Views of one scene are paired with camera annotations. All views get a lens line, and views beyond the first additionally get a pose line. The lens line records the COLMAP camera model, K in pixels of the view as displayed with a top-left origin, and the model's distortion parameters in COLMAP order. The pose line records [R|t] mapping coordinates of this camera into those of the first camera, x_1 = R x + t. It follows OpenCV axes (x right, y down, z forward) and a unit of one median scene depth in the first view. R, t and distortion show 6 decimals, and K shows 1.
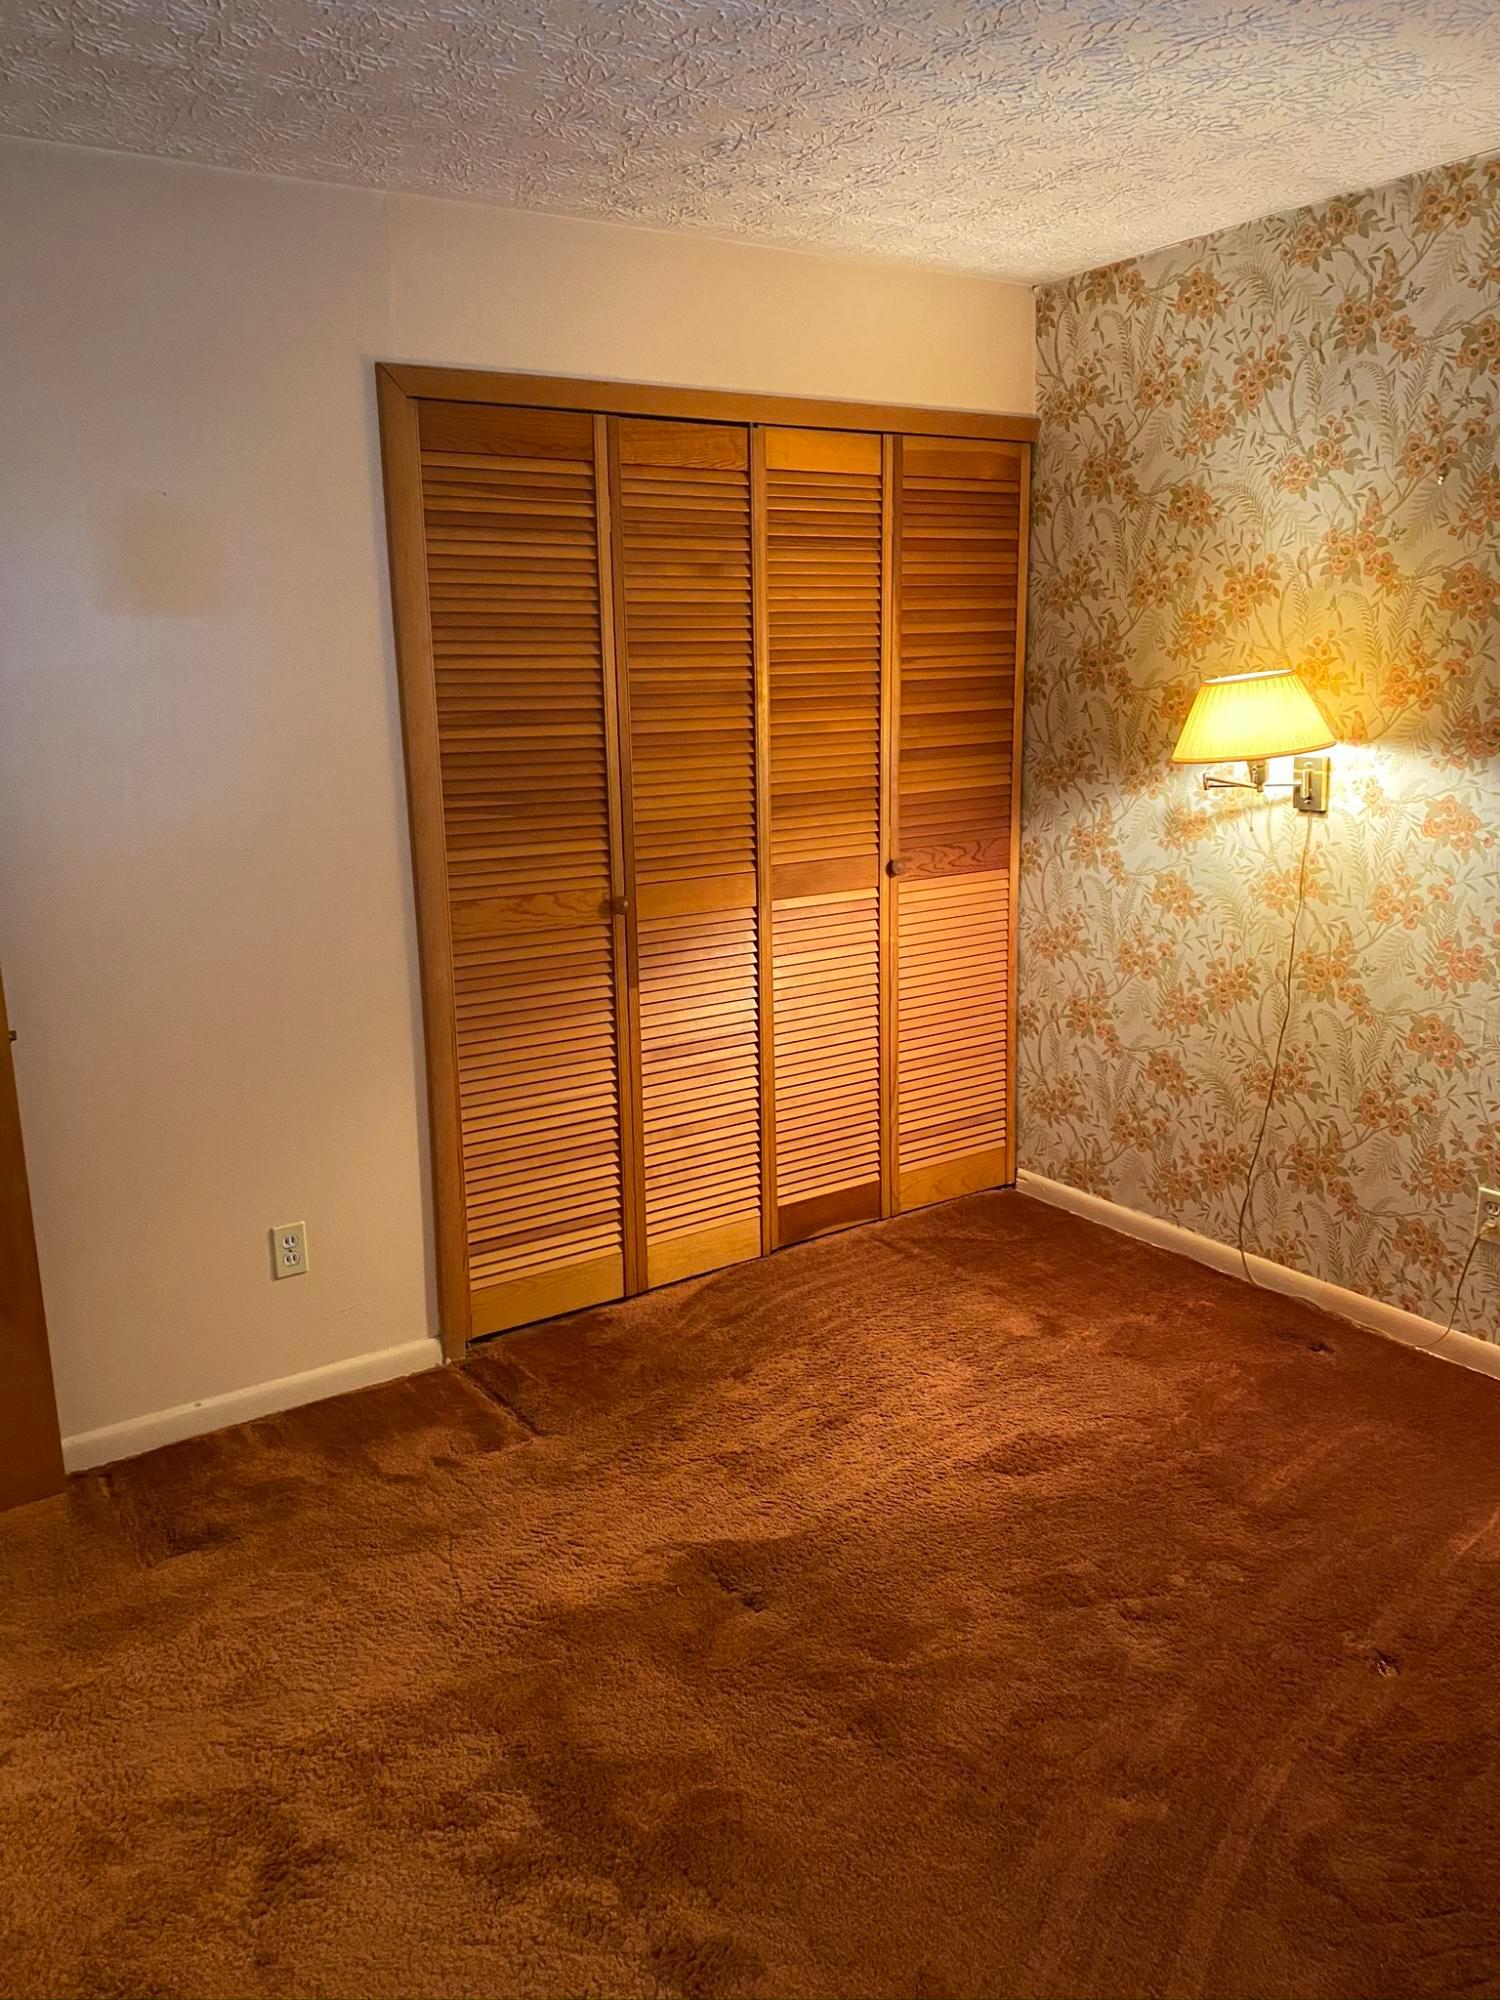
lens RADIAL K [[1500.9, 0, 752.7], [0, 1500.9, 1004.5], [0, 0, 1]] dist [0.012344, -0.030937]
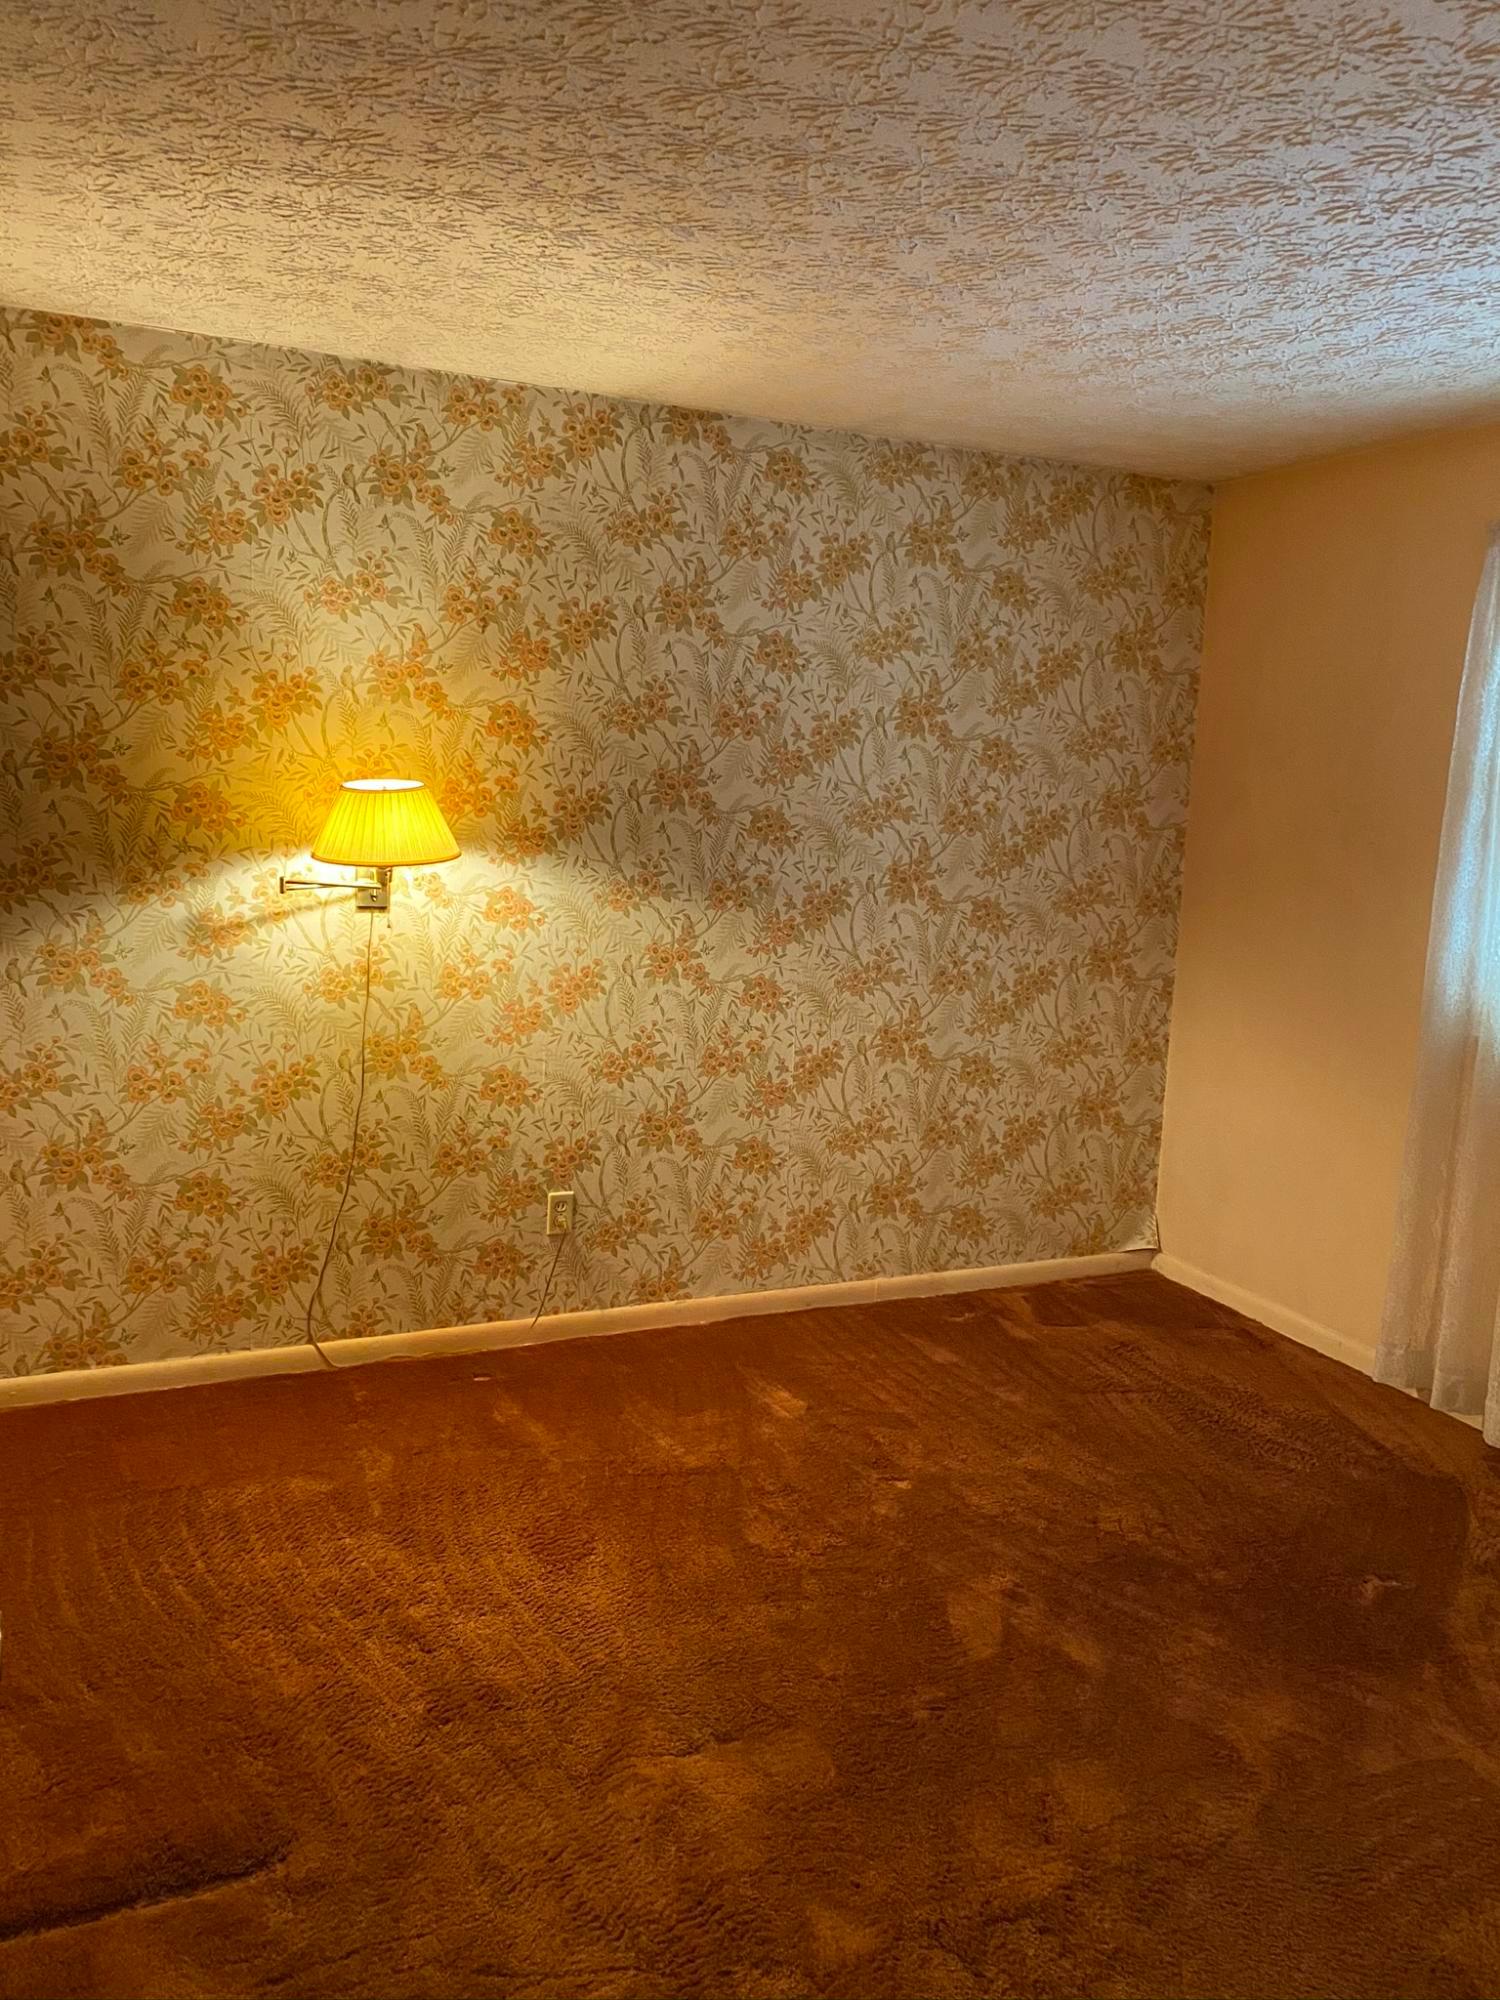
lens RADIAL K [[1500.9, 0, 754.9], [0, 1500.9, 997.8], [0, 0, 1]] dist [0.012344, -0.030937]
pose [[0.163079, -0.112832, 0.980140, -0.653641], [0.175623, 0.980893, 0.083698, -0.106709], [-0.970856, 0.158486, 0.179779, 0.545958]]
